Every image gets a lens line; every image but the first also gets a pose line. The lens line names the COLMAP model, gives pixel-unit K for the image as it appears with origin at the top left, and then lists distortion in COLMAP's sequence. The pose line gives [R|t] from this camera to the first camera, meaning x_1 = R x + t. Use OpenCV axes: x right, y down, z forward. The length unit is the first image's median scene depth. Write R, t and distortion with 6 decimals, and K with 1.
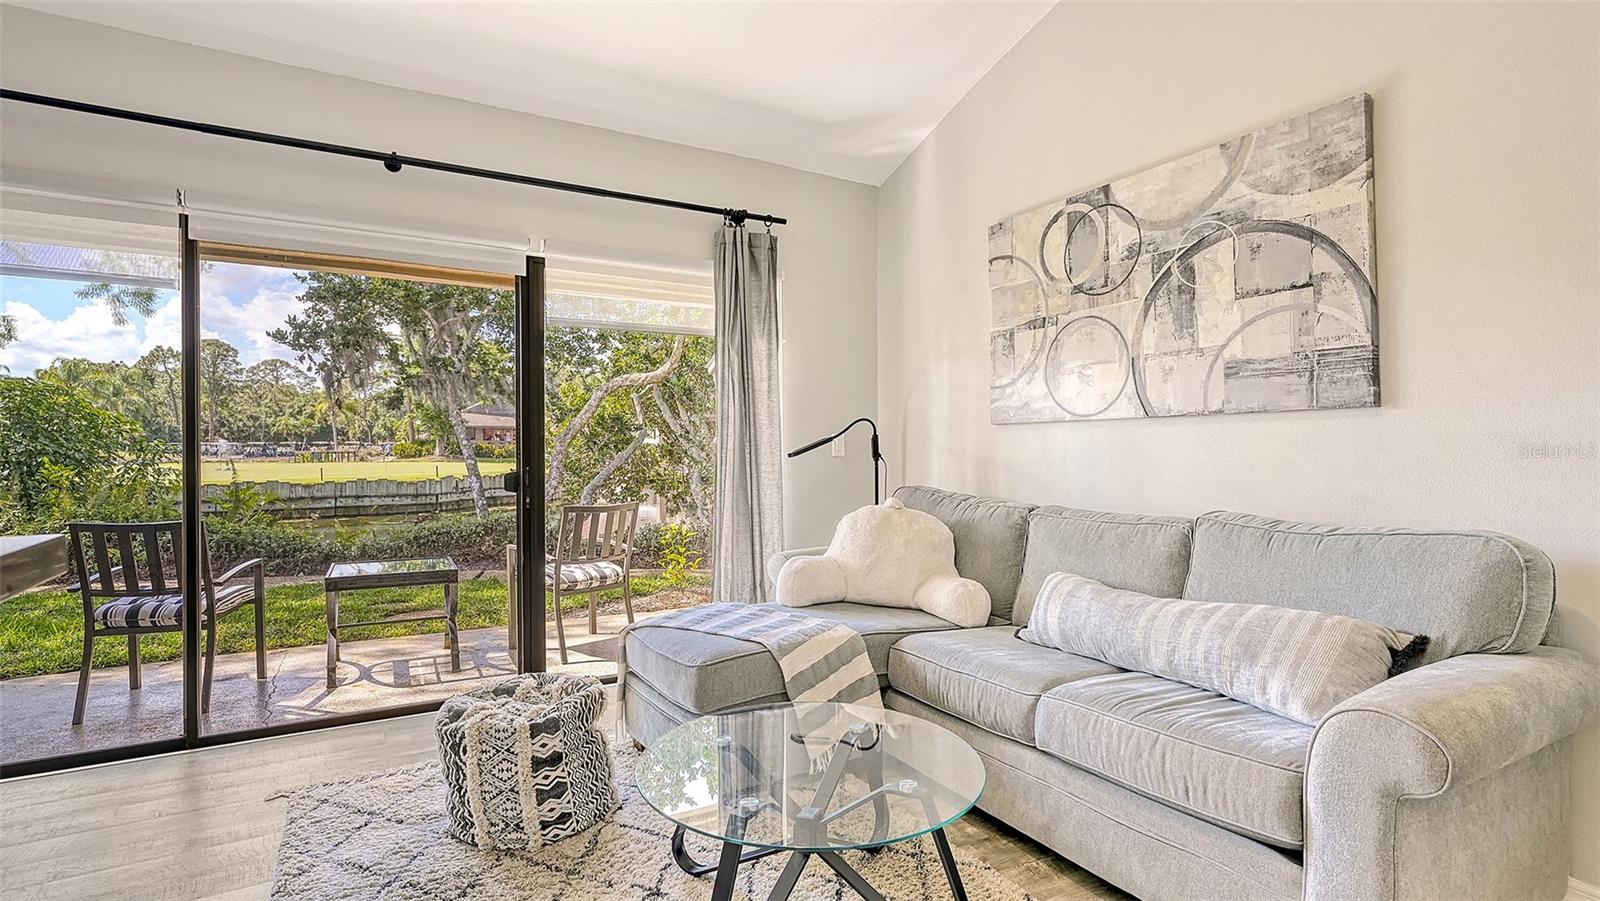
lens RADIAL K [[765.2, 0, 800.0], [0, 765.2, 450.5], [0, 0, 1]] dist [-0.000511, -0.000835]
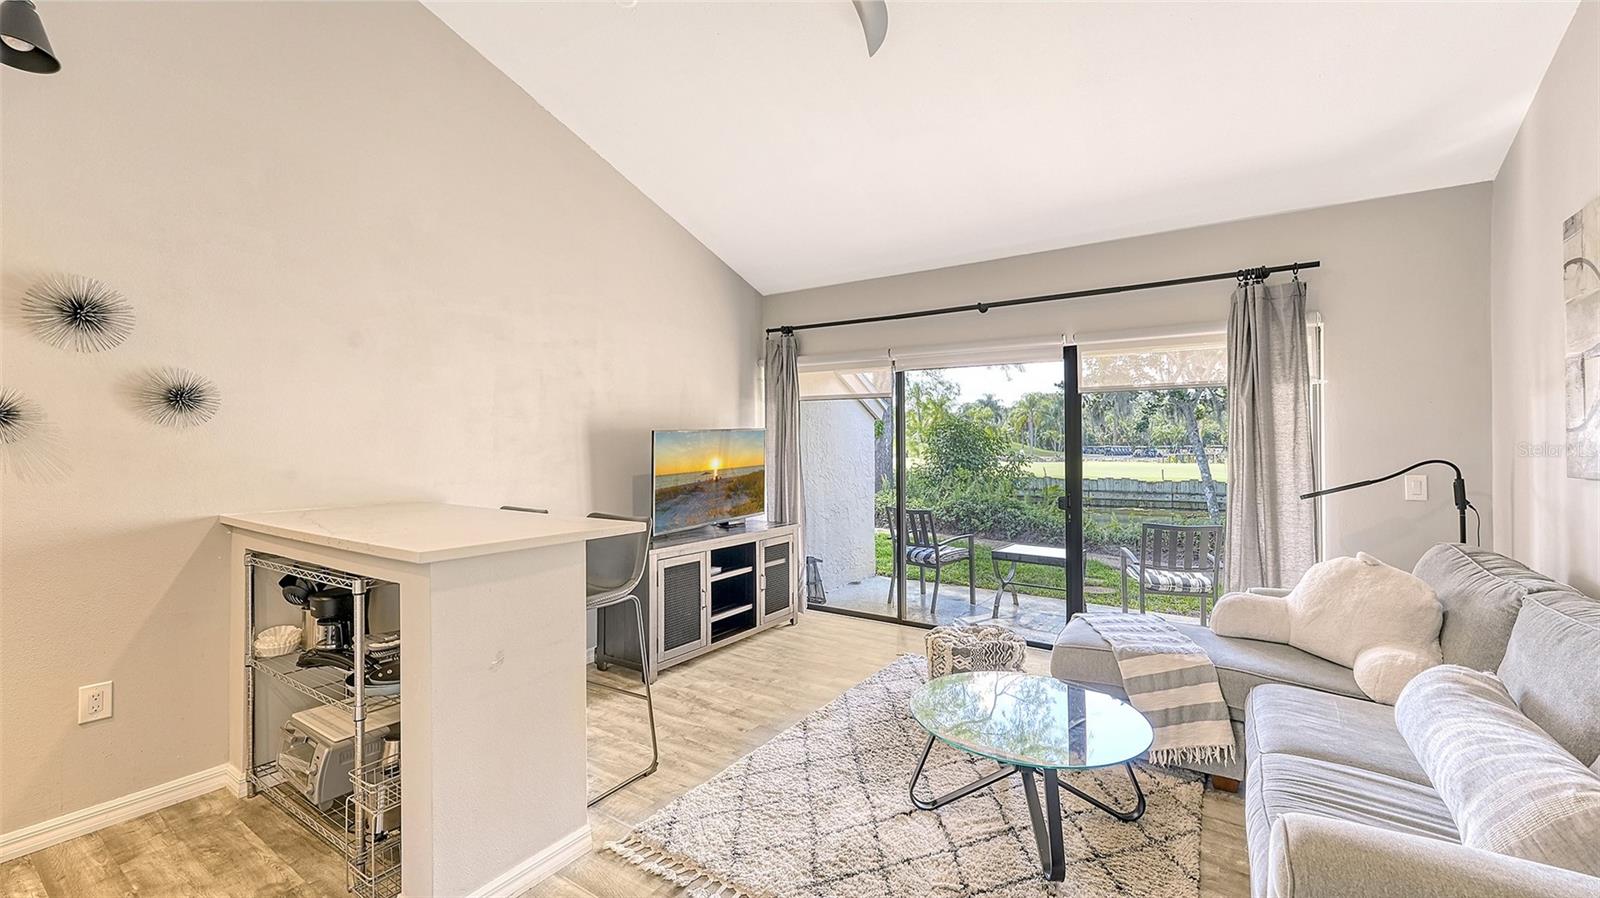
lens RADIAL K [[641.7, 0, 809.5], [0, 641.7, 451.6], [0, 0, 1]] dist [-0.002901, 0.000538]
pose [[0.445692, 0.008692, -0.895144, 0.448396], [-0.008506, 0.999949, 0.005475, -0.052427], [0.895146, 0.005174, 0.445743, 0.026255]]
